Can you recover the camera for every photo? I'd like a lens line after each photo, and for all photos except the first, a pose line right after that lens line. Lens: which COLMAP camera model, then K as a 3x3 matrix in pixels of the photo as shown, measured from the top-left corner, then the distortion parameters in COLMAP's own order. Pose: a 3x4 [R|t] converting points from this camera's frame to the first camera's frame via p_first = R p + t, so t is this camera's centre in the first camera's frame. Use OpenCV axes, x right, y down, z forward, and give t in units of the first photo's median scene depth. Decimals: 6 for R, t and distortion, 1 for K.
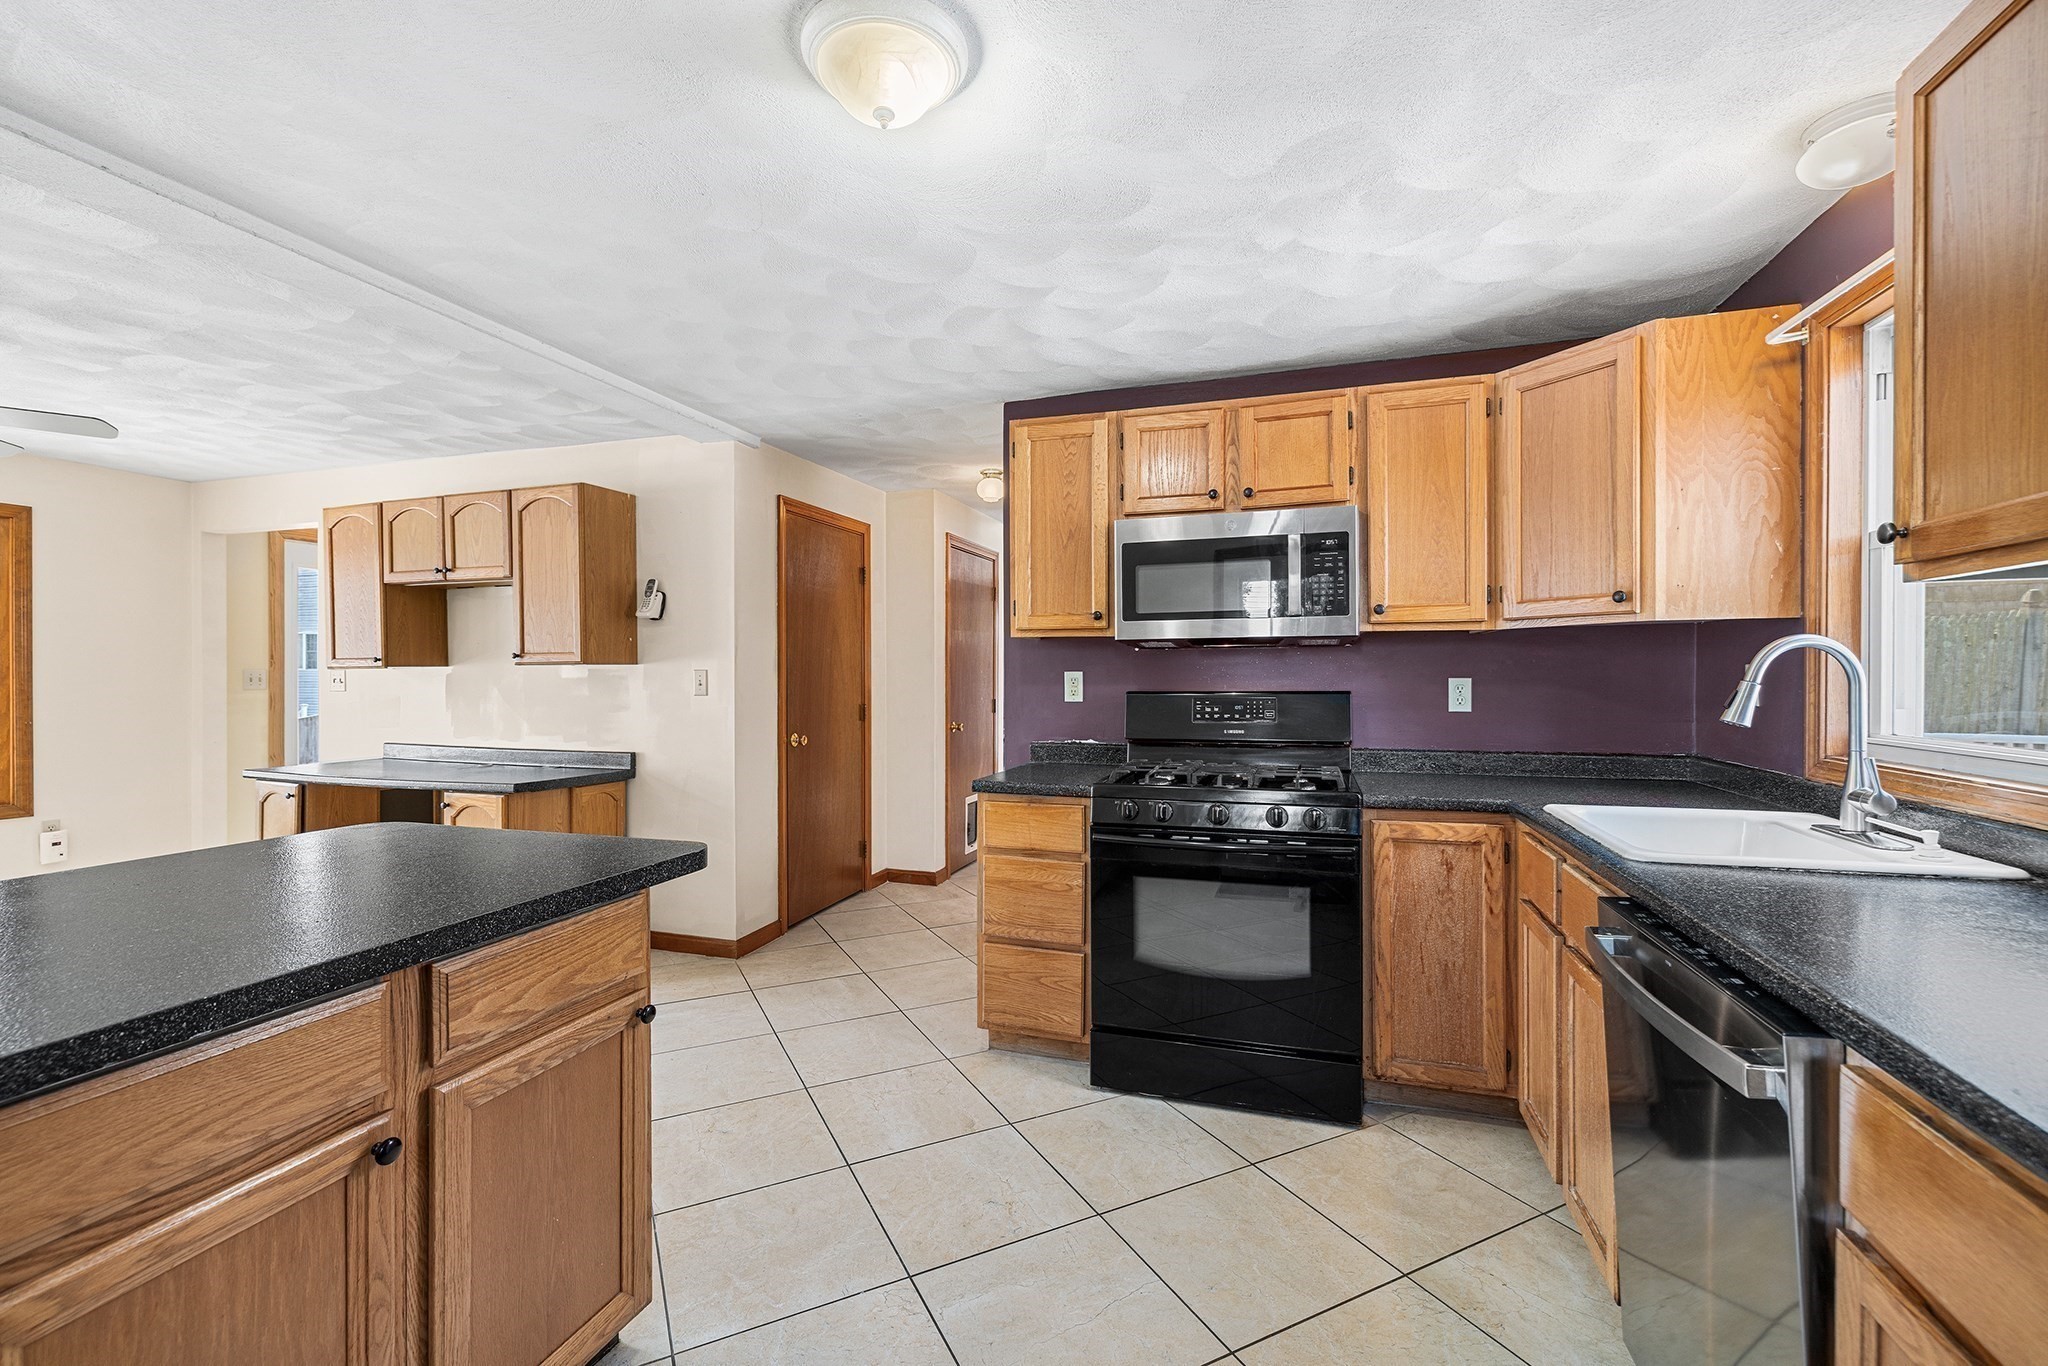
lens RADIAL K [[869.8, 0, 1021.8], [0, 869.8, 678.8], [0, 0, 1]] dist [0.000896, -0.000242]
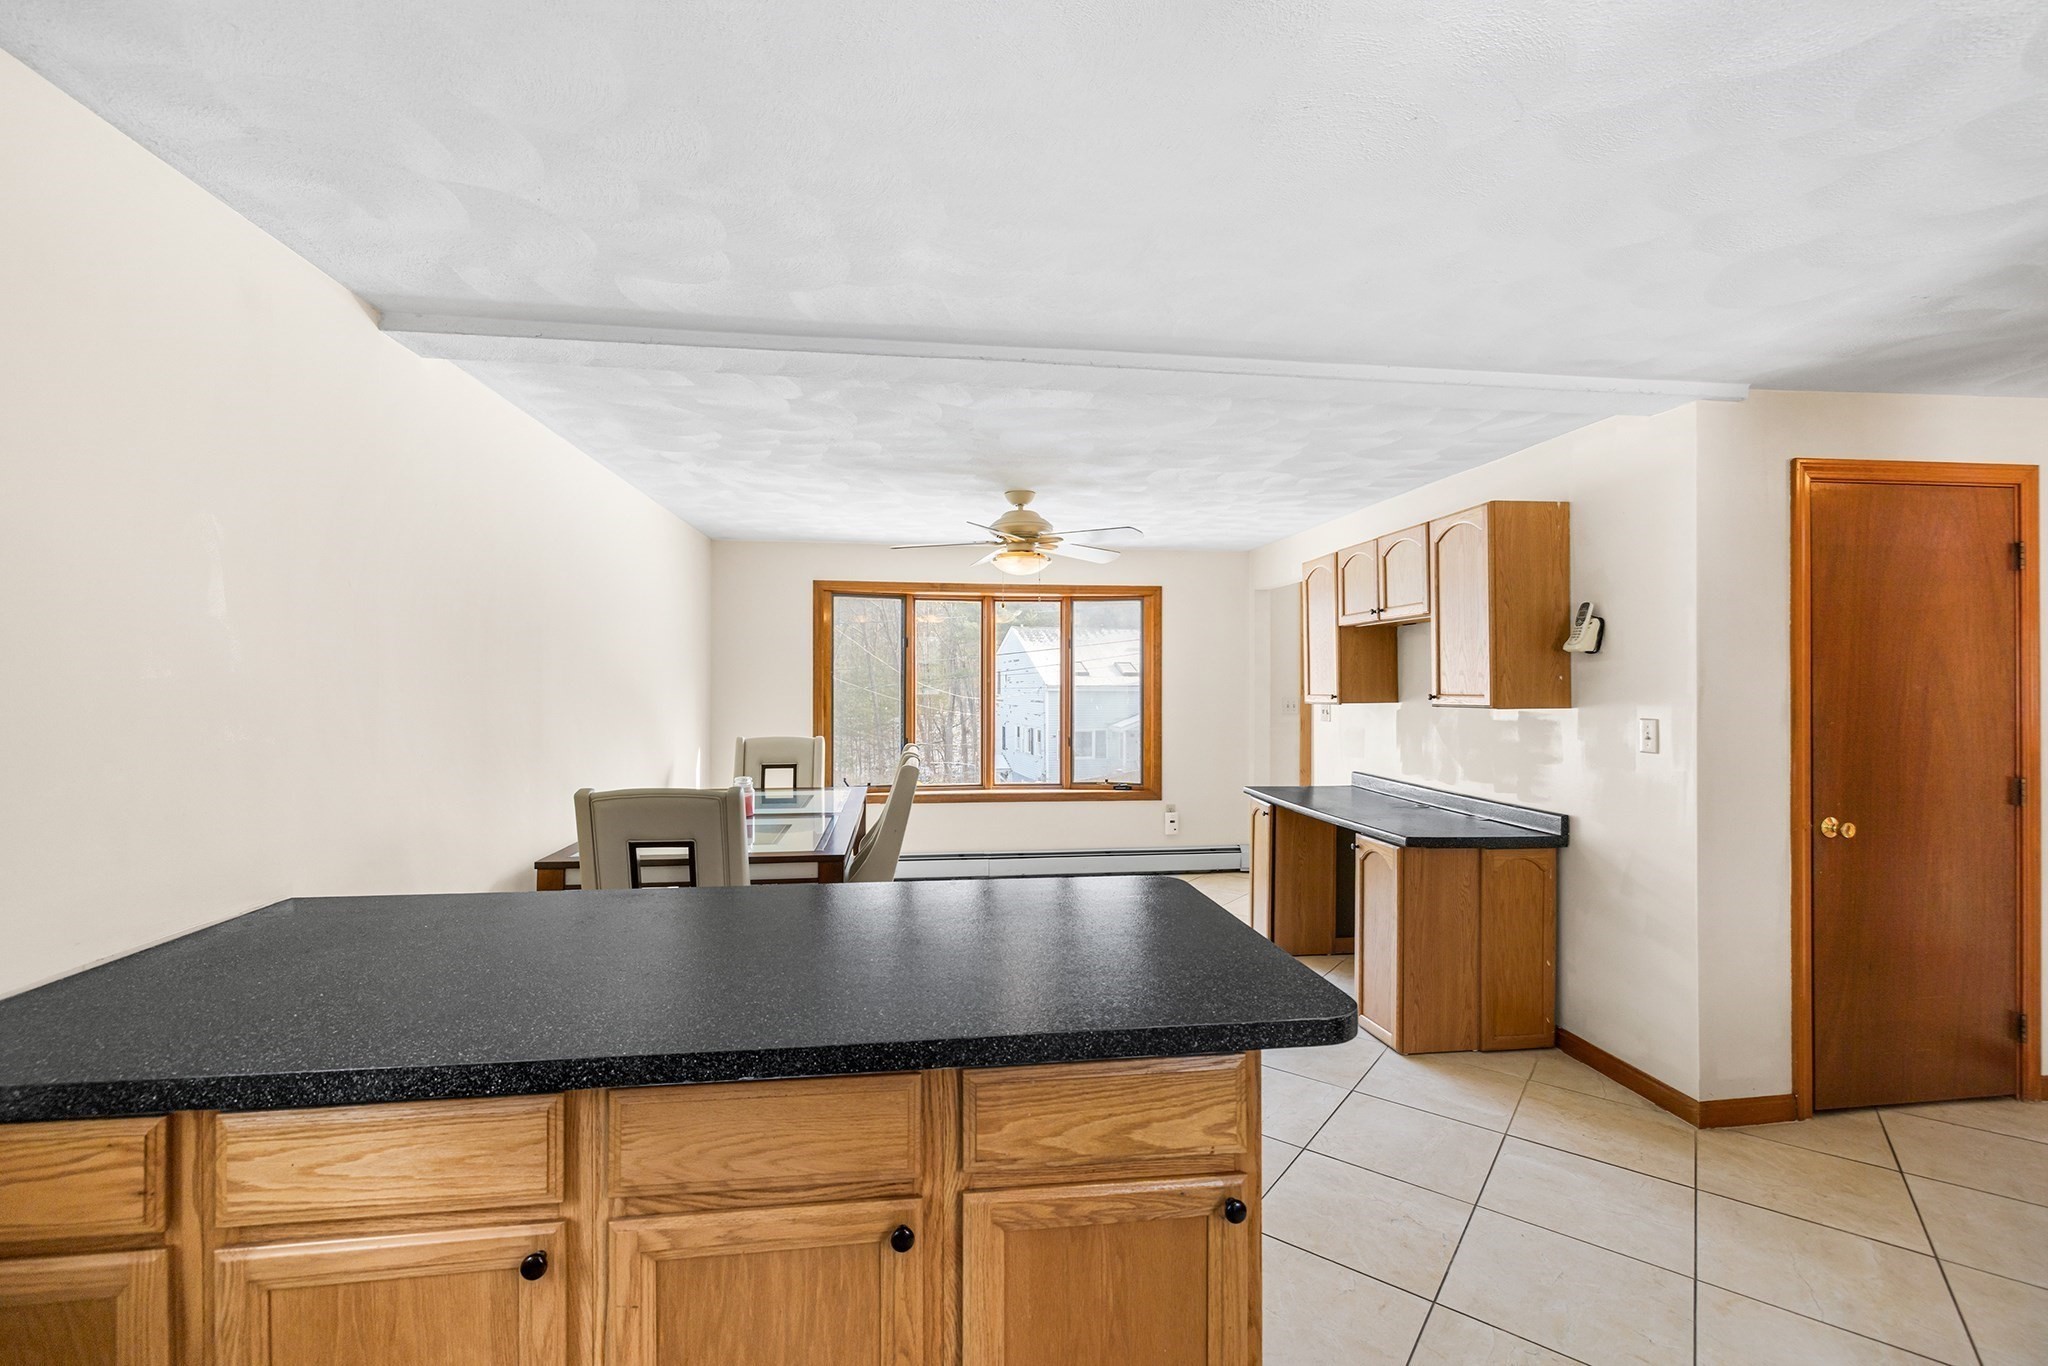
lens RADIAL K [[869.8, 0, 1020.9], [0, 869.8, 681.4], [0, 0, 1]] dist [0.000896, -0.000242]
pose [[0.424228, 0.000111, -0.905555, 0.082479], [-0.007156, 0.999969, -0.003230, -0.037267], [0.905527, 0.007851, 0.424216, 0.197226]]
